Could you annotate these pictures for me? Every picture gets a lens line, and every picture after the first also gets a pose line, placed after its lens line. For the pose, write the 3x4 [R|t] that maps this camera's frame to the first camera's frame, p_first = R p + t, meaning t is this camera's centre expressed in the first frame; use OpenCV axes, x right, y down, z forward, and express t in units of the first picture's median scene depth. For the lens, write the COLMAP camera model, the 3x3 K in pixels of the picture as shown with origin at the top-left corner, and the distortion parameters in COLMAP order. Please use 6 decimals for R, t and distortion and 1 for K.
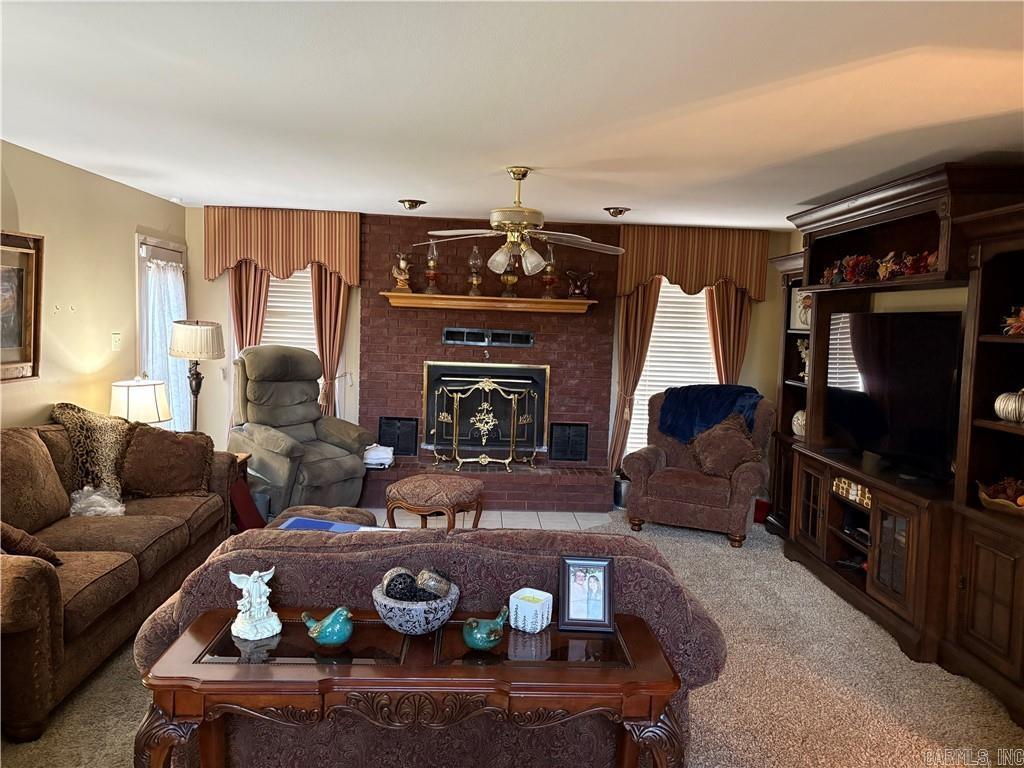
lens RADIAL K [[774.6, 0, 514.6], [0, 774.6, 388.2], [0, 0, 1]] dist [0.014671, -0.049832]
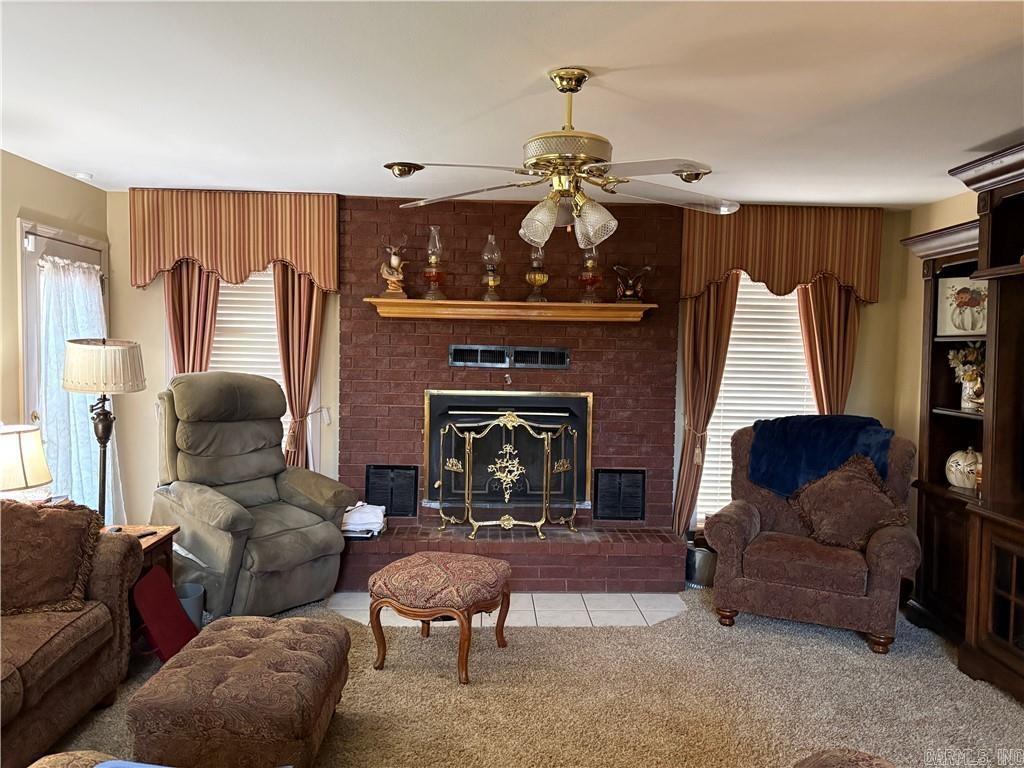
lens RADIAL K [[774.6, 0, 511.3], [0, 774.6, 384.0], [0, 0, 1]] dist [0.014671, -0.049832]
pose [[0.999743, -0.017253, -0.014729, -0.024128], [0.016650, 0.999057, -0.040090, -0.010115], [0.015407, 0.039835, 0.999087, 0.273893]]
